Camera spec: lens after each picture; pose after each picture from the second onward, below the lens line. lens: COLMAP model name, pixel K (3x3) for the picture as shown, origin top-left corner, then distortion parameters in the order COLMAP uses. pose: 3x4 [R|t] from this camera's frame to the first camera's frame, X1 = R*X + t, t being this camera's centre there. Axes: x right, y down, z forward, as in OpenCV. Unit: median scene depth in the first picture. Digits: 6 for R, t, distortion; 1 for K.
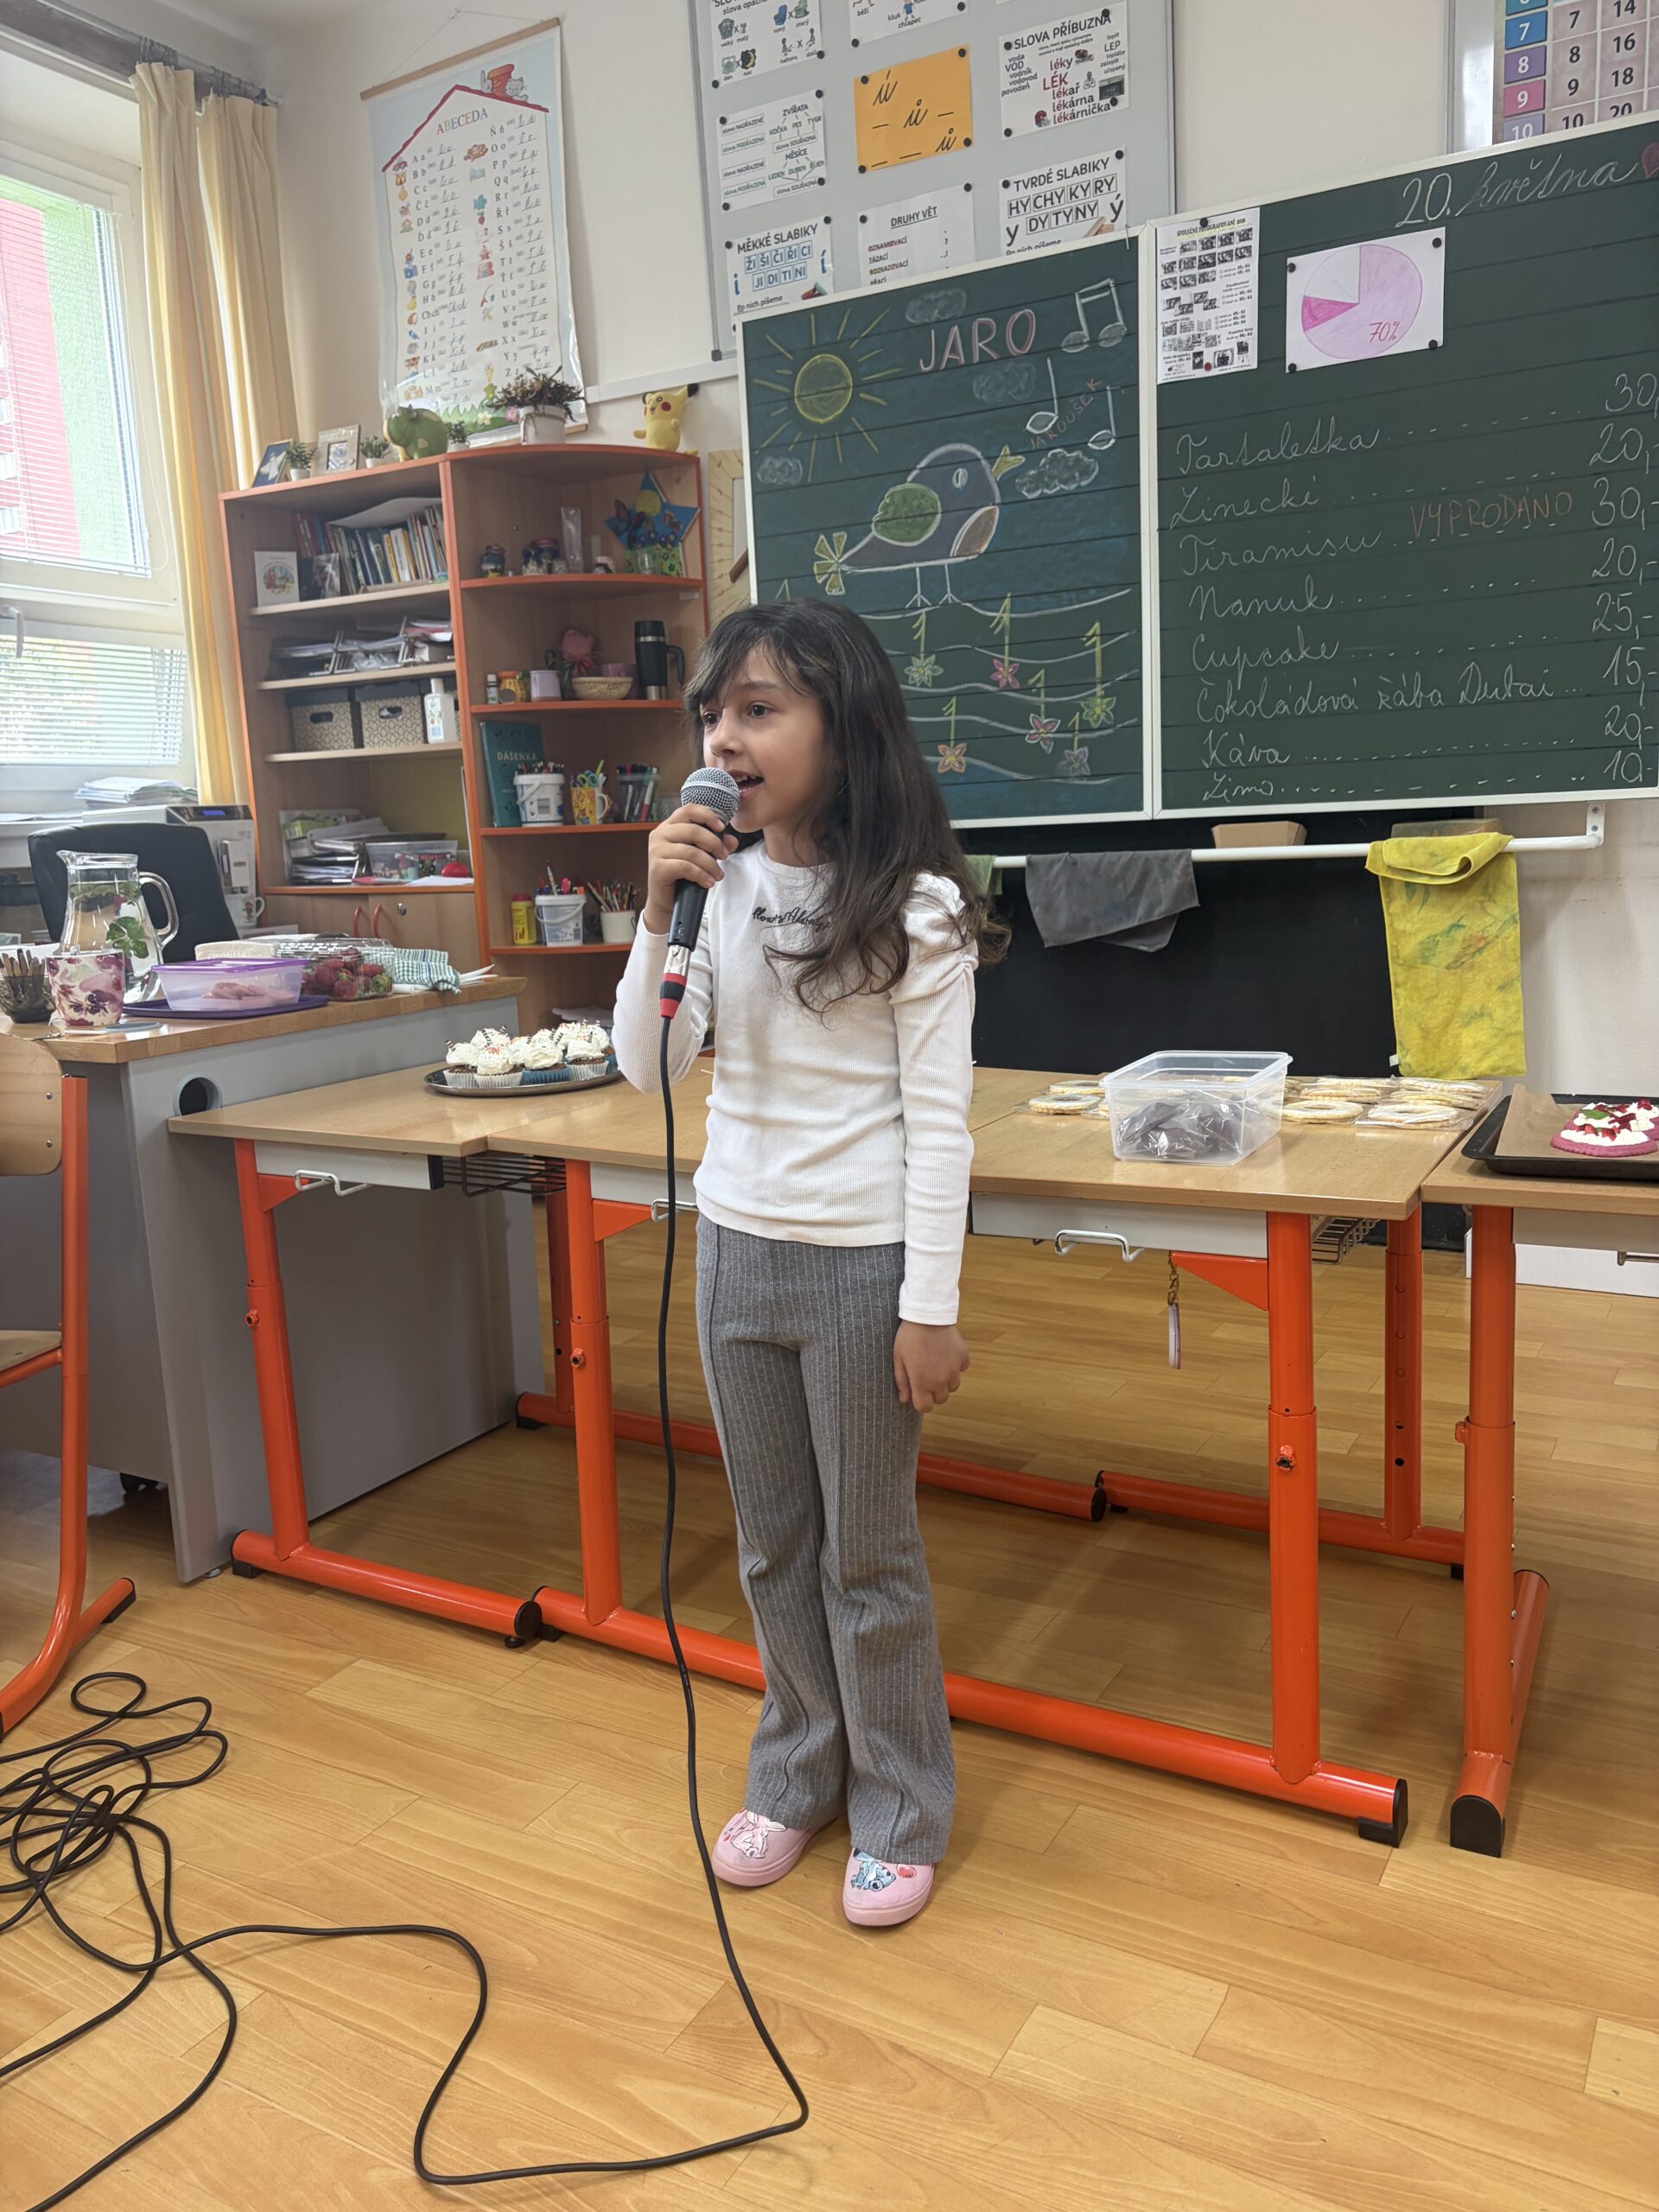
lens RADIAL K [[1672.0, 0, 844.8], [0, 1672.0, 1111.3], [0, 0, 1]] dist [0.034174, -0.035802]
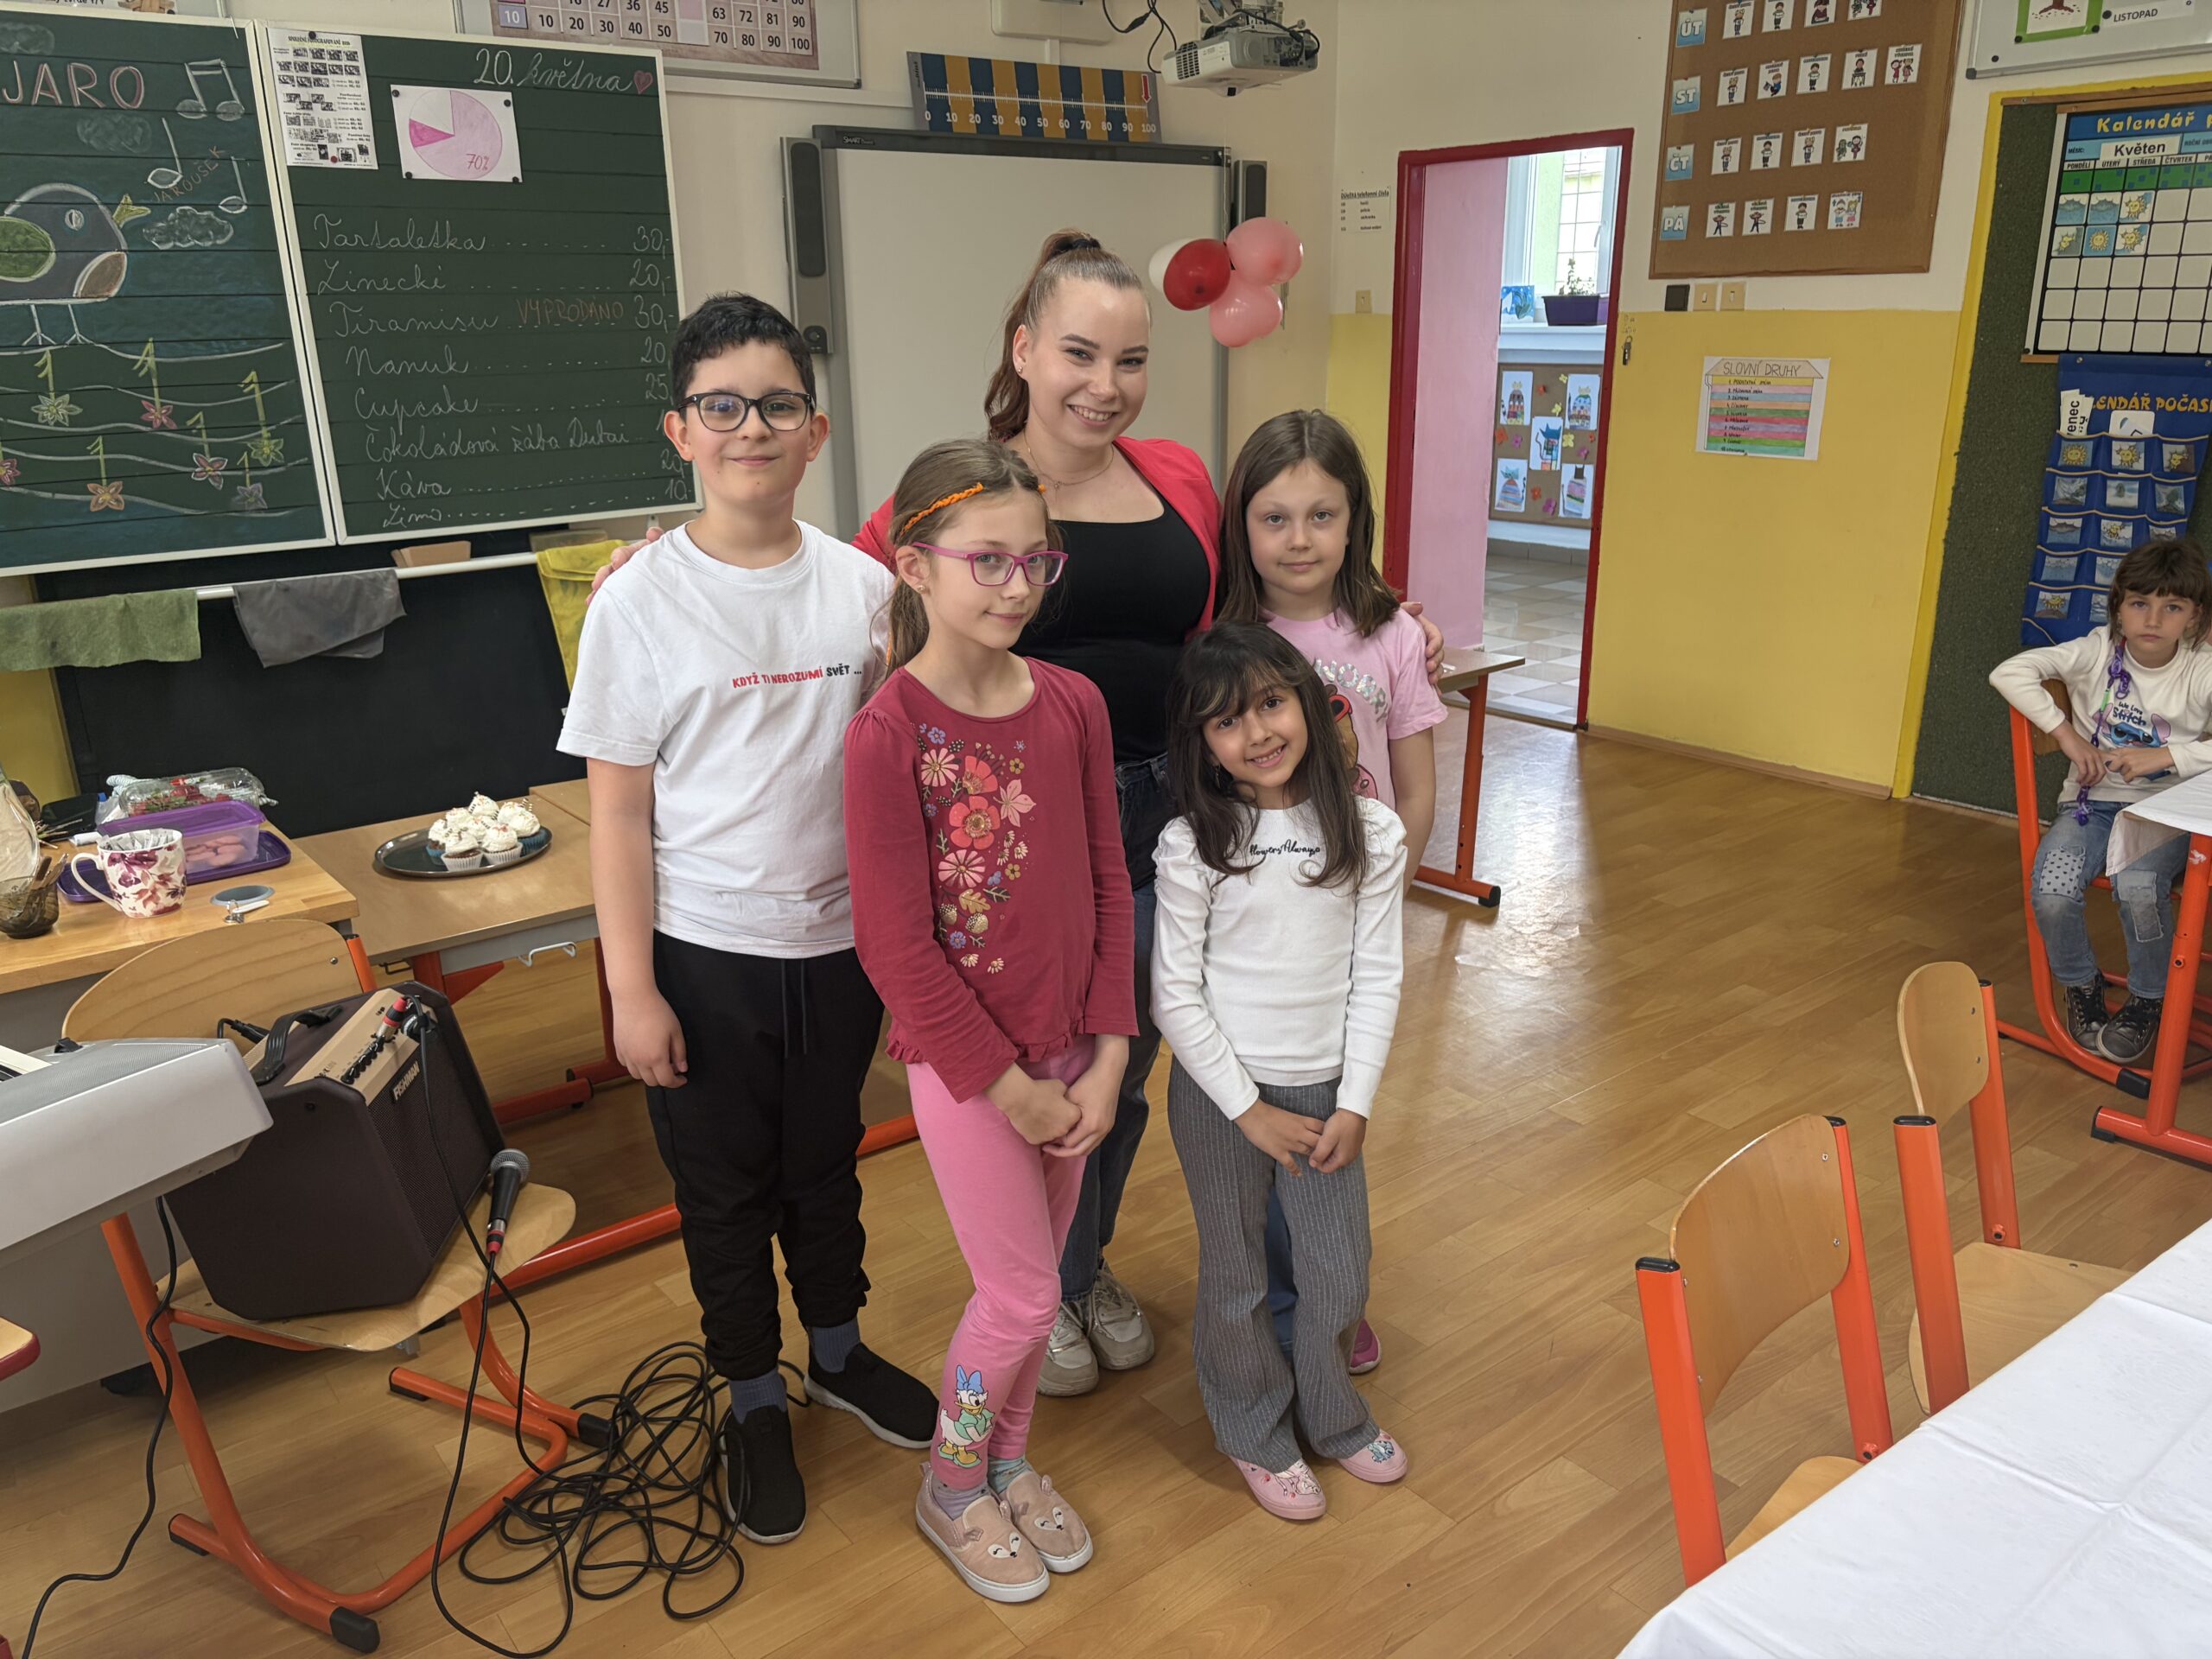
lens RADIAL K [[1672.0, 0, 1112.8], [0, 1672.0, 849.4], [0, 0, 1]] dist [0.034174, -0.035802]
pose [[0.367903, -0.256246, 0.893860, -0.768881], [0.161632, 0.964269, 0.209905, -0.139076], [-0.915709, 0.067252, 0.396175, 0.068236]]
